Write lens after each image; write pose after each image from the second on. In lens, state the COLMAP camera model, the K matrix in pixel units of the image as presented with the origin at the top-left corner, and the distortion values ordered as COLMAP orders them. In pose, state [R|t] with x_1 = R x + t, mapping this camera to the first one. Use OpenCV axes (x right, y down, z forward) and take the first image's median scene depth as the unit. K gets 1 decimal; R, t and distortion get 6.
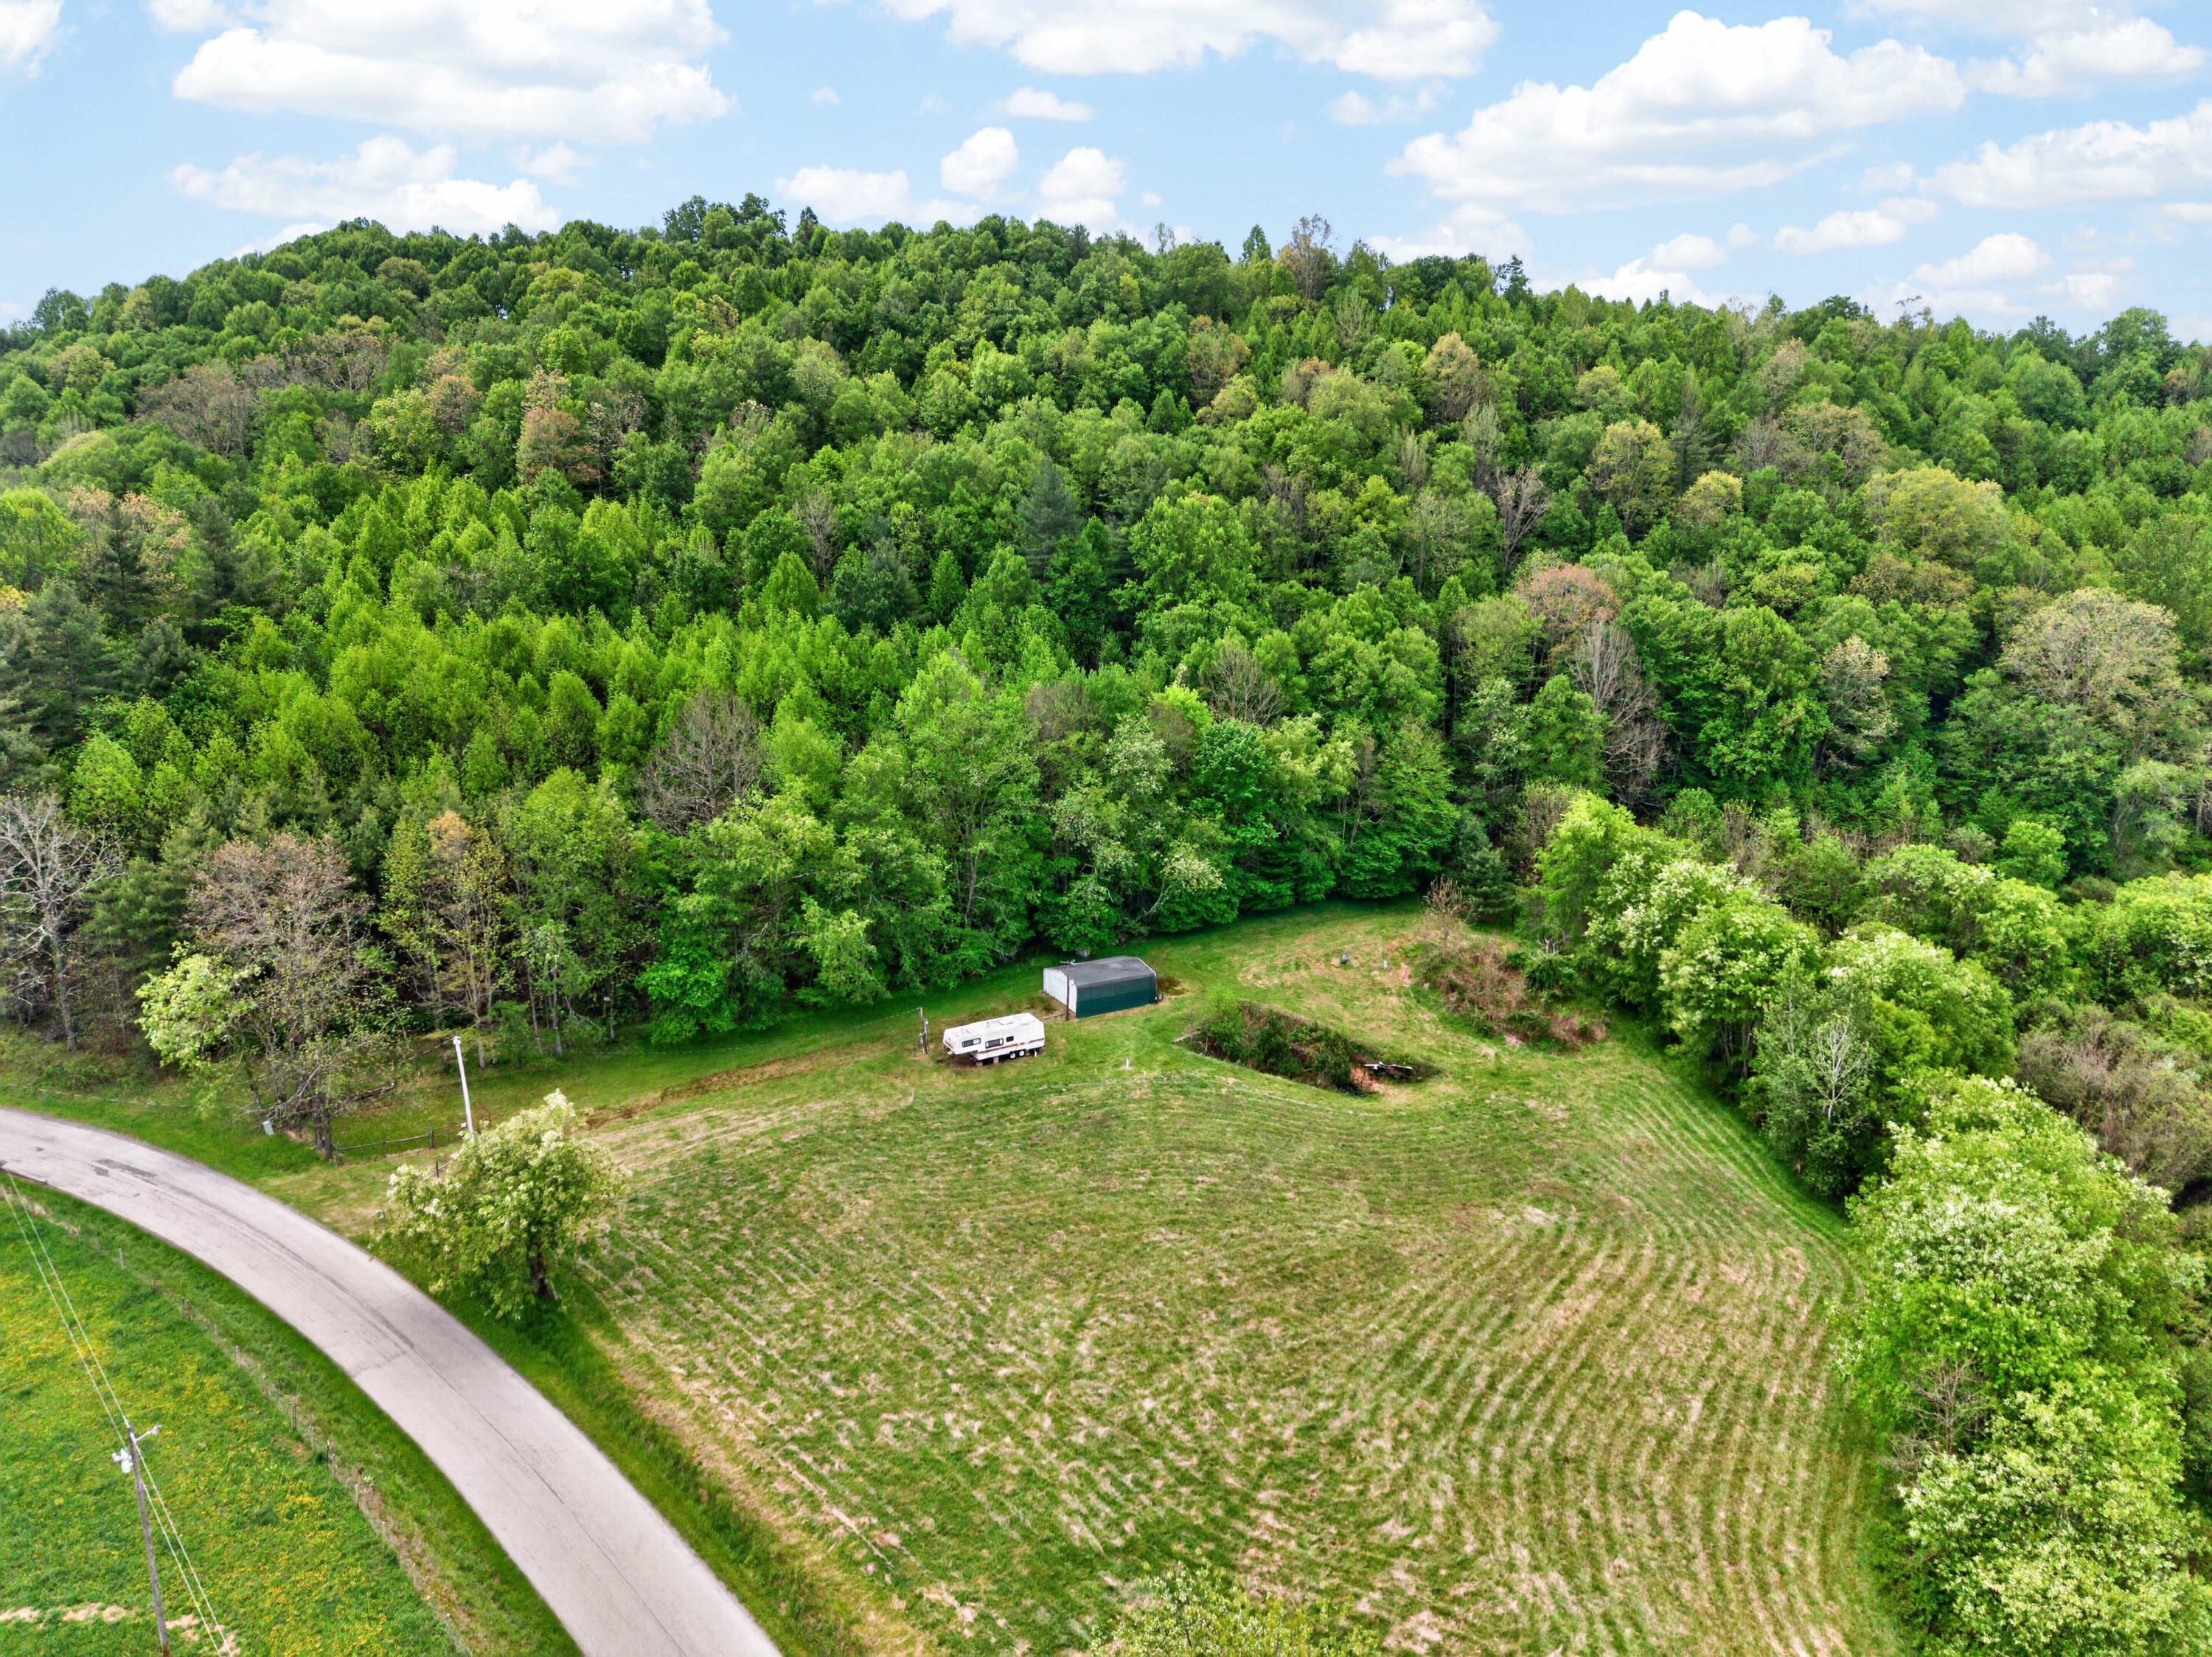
lens RADIAL K [[1466.8, 0, 1097.7], [0, 1466.8, 852.6], [0, 0, 1]] dist [0.095267, -0.100684]
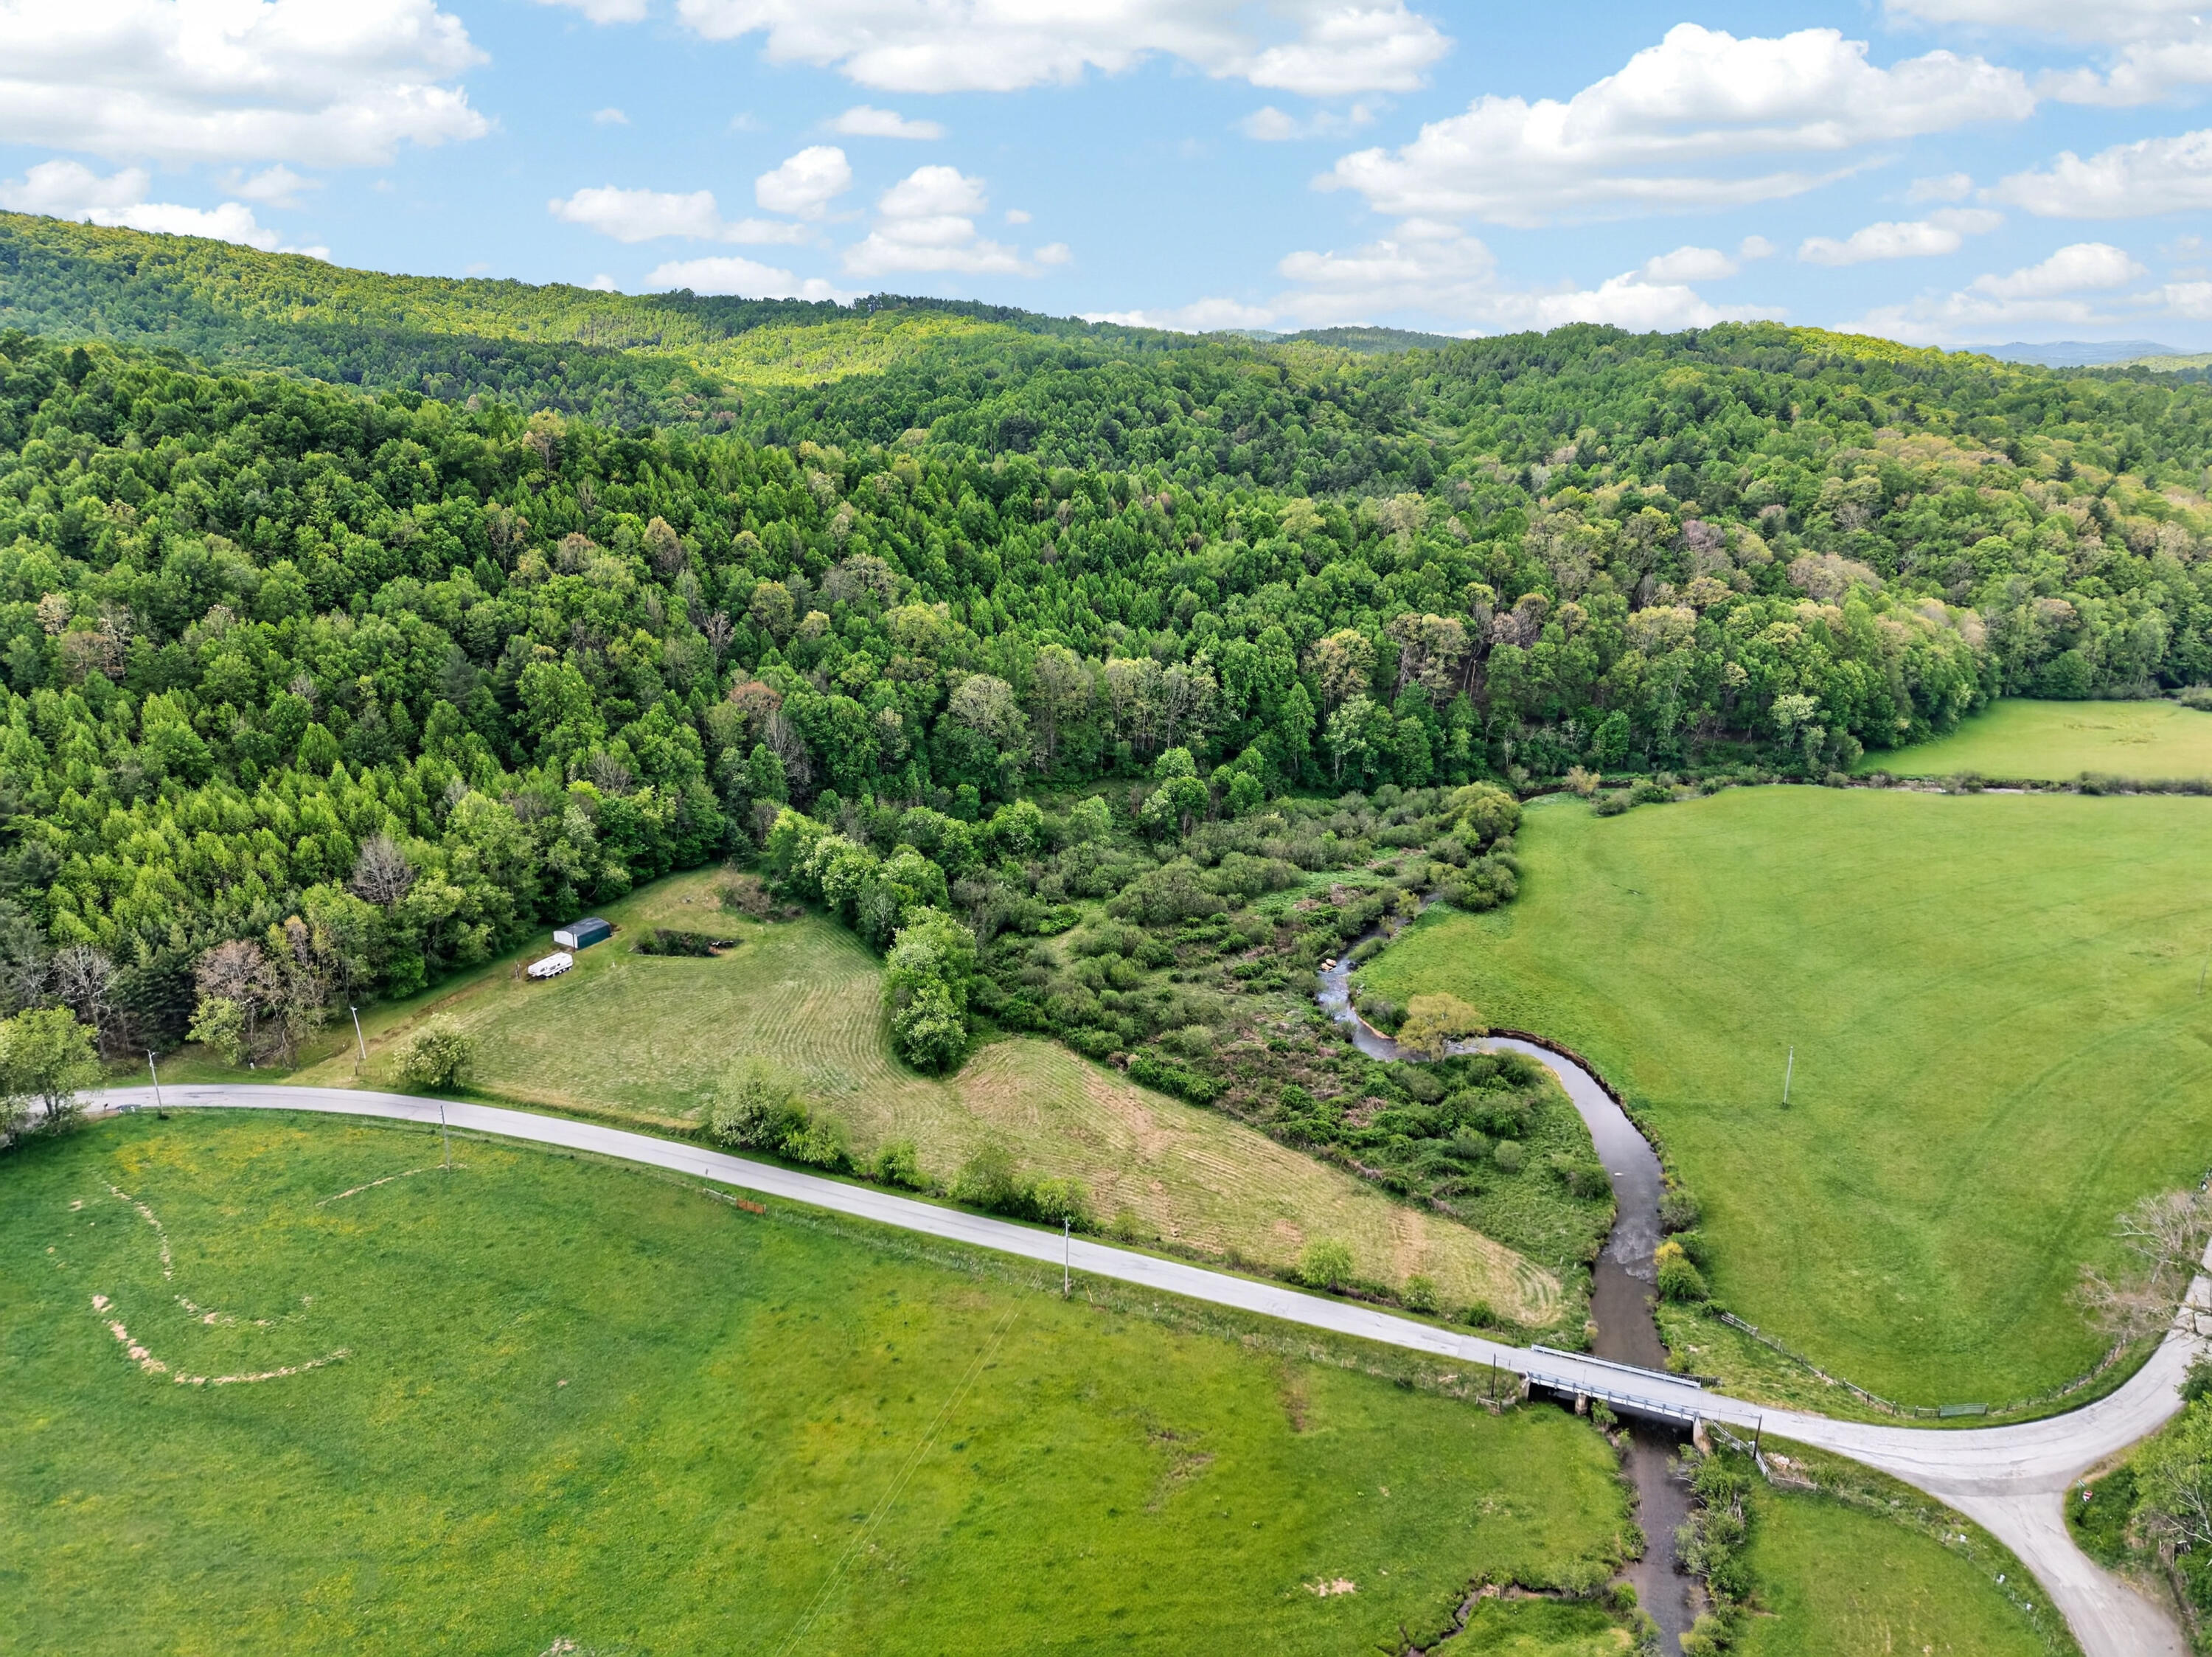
lens RADIAL K [[1466.8, 0, 1097.7], [0, 1466.8, 852.6], [0, 0, 1]] dist [0.095267, -0.100684]
pose [[0.849665, -0.167601, 0.499979, -0.341524], [0.118650, 0.984597, 0.128420, -0.175267], [-0.513801, -0.049791, 0.856463, -1.011926]]
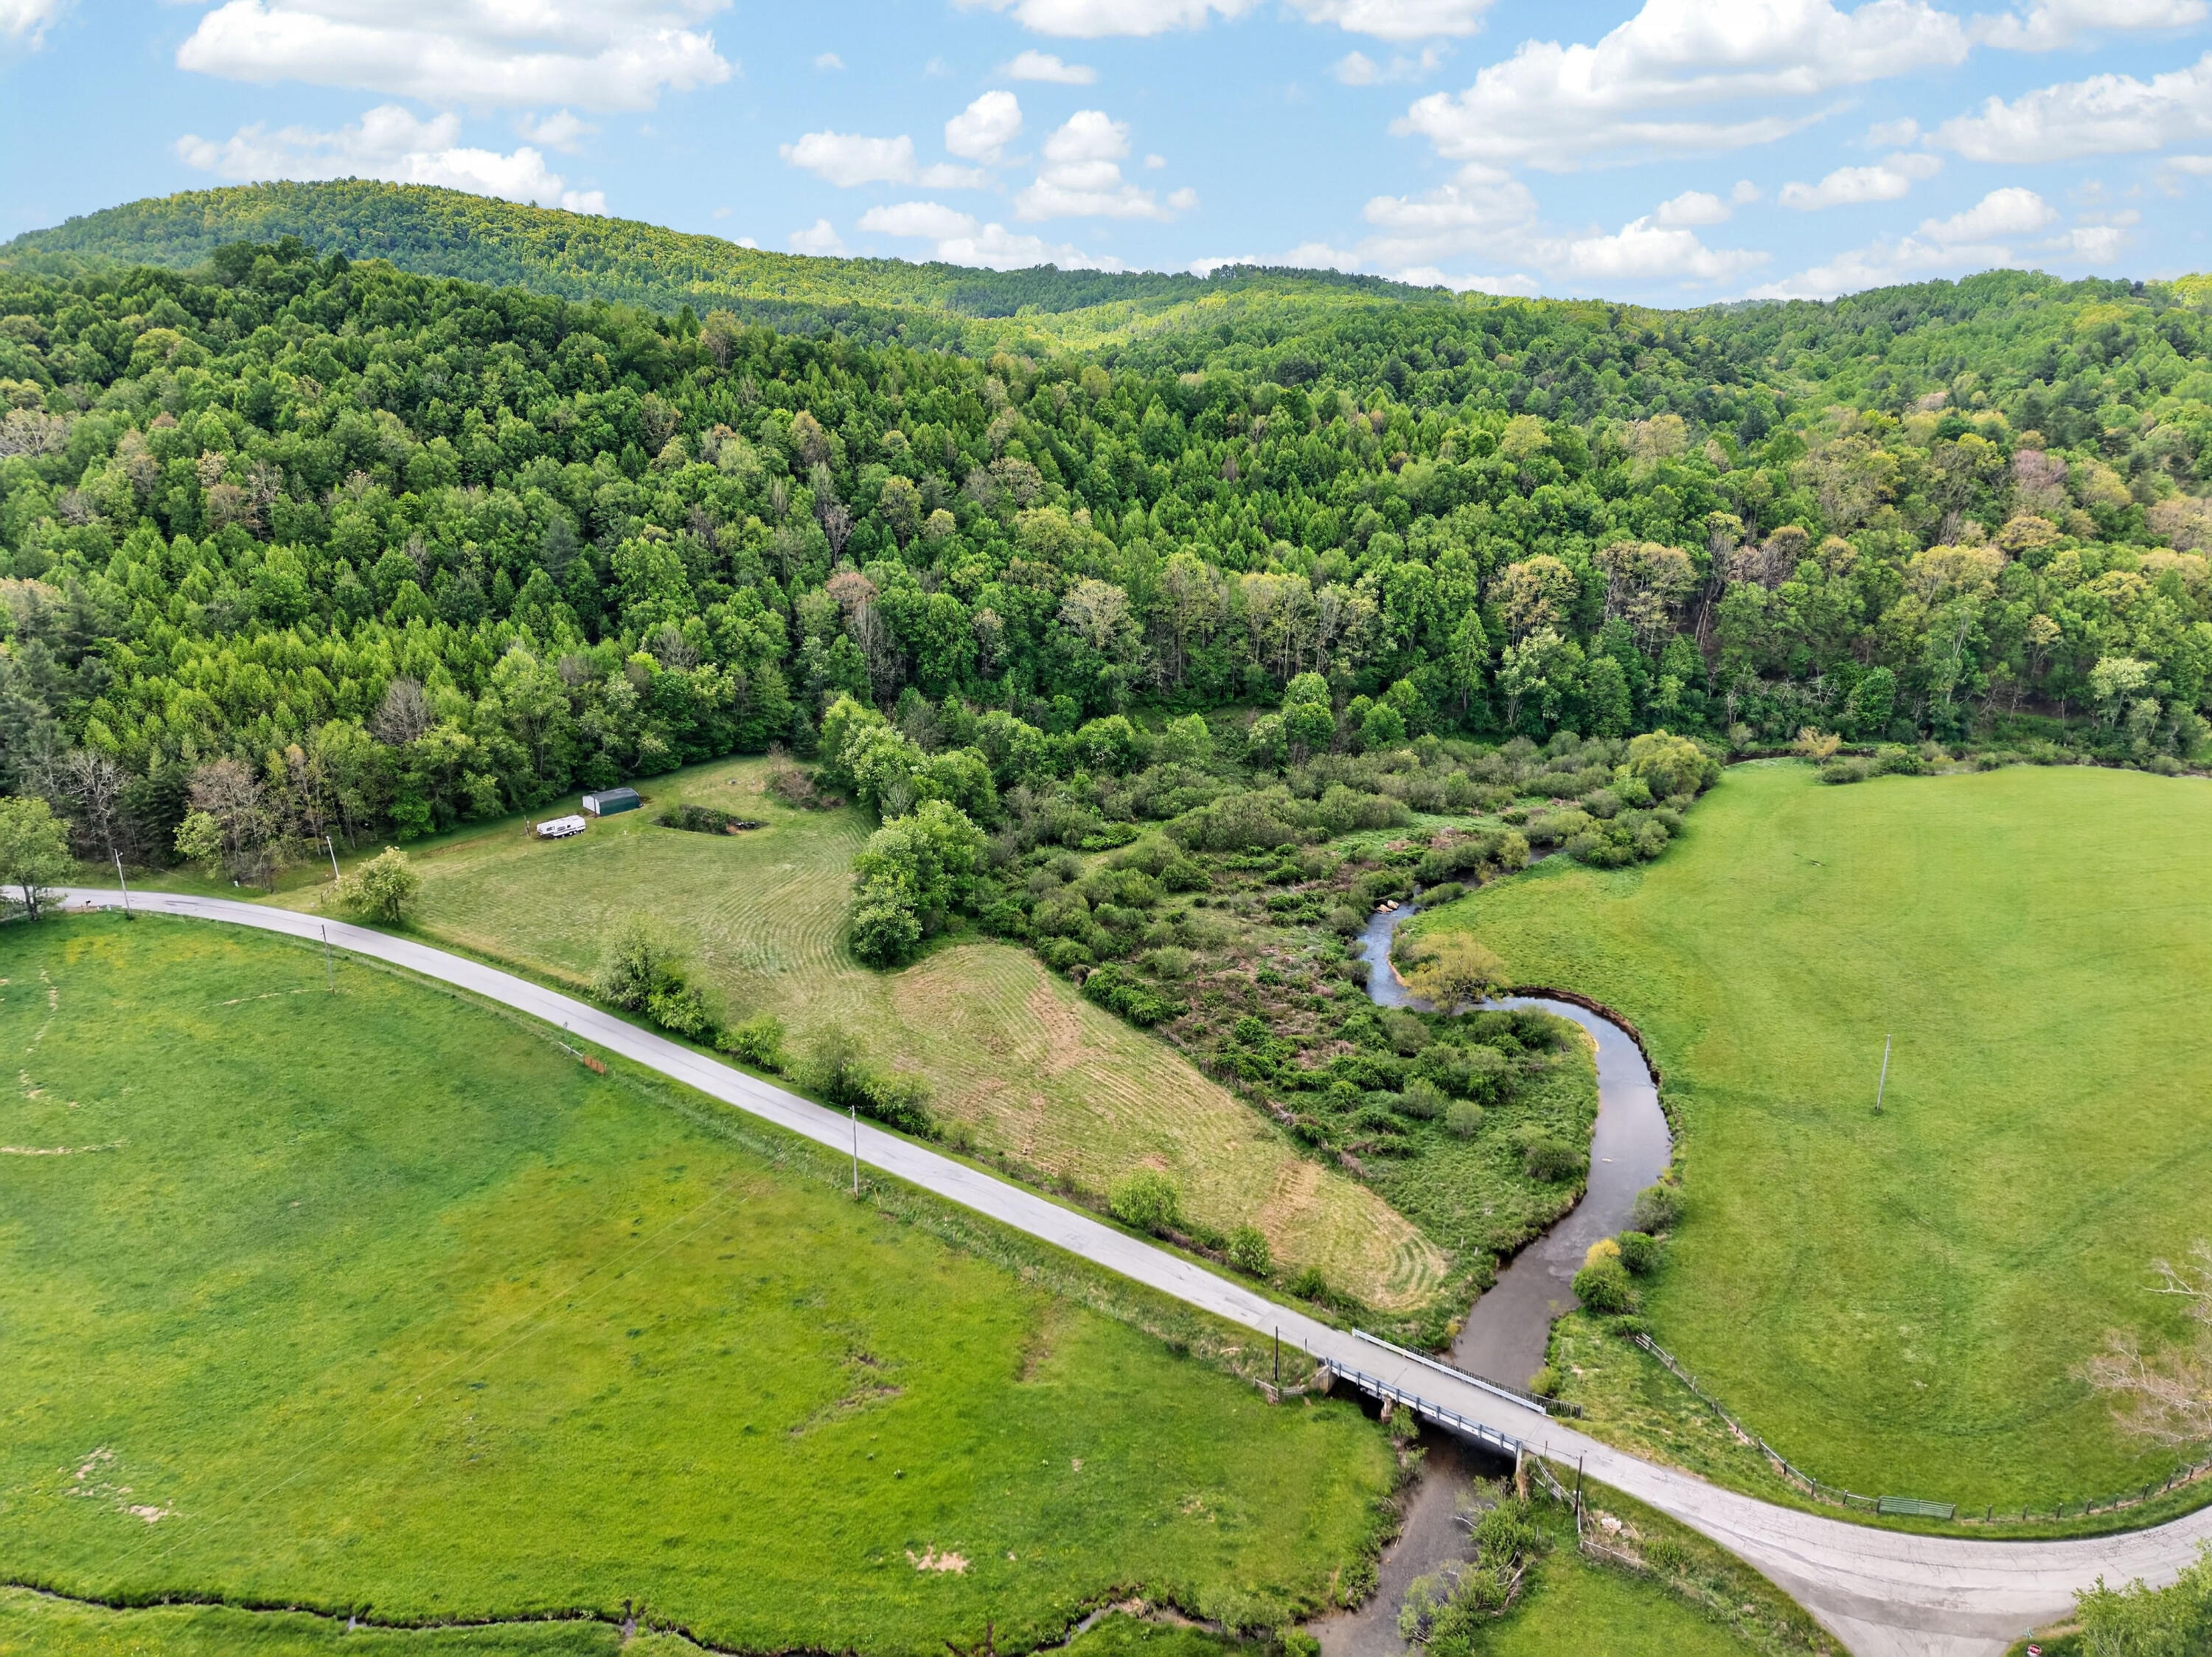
lens RADIAL K [[1466.8, 0, 1097.7], [0, 1466.8, 852.6], [0, 0, 1]] dist [0.095267, -0.100684]
pose [[0.955918, -0.093590, 0.278319, 0.056857], [0.065249, 0.991852, 0.109421, -0.020715], [-0.286292, -0.086438, 0.954235, -1.014259]]
